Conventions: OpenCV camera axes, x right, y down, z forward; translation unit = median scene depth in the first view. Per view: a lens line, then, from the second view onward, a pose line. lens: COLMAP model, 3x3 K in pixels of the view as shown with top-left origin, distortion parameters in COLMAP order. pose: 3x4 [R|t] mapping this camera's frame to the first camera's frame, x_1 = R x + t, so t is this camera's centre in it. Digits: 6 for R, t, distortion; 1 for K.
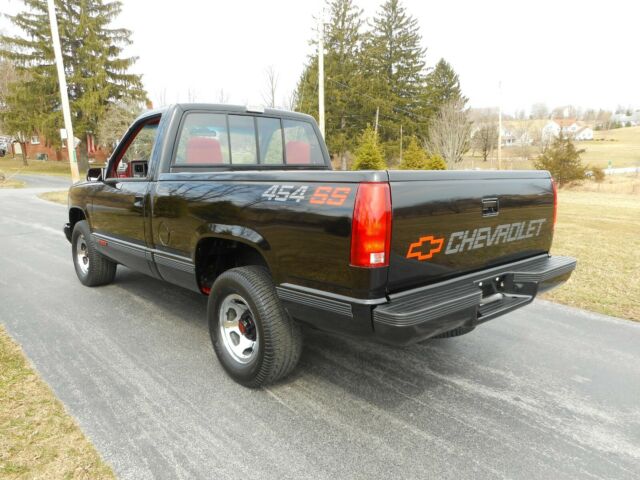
lens RADIAL K [[509.4, 0, 320.0], [0, 509.4, 240.0], [0, 0, 1]] dist [0.040824, 0.003182]
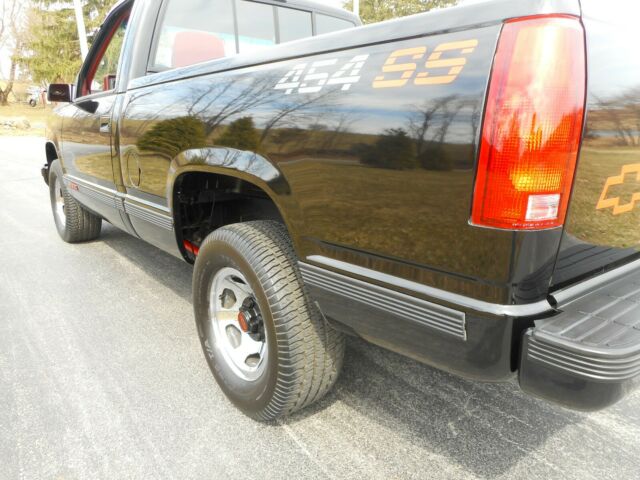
lens RADIAL K [[509.4, 0, 320.0], [0, 509.4, 240.0], [0, 0, 1]] dist [0.040824, 0.003182]
pose [[0.998371, 0.020690, -0.053179, -0.030905], [-0.016036, 0.996124, 0.086490, 0.019784], [0.054763, -0.085496, 0.994832, 0.403945]]
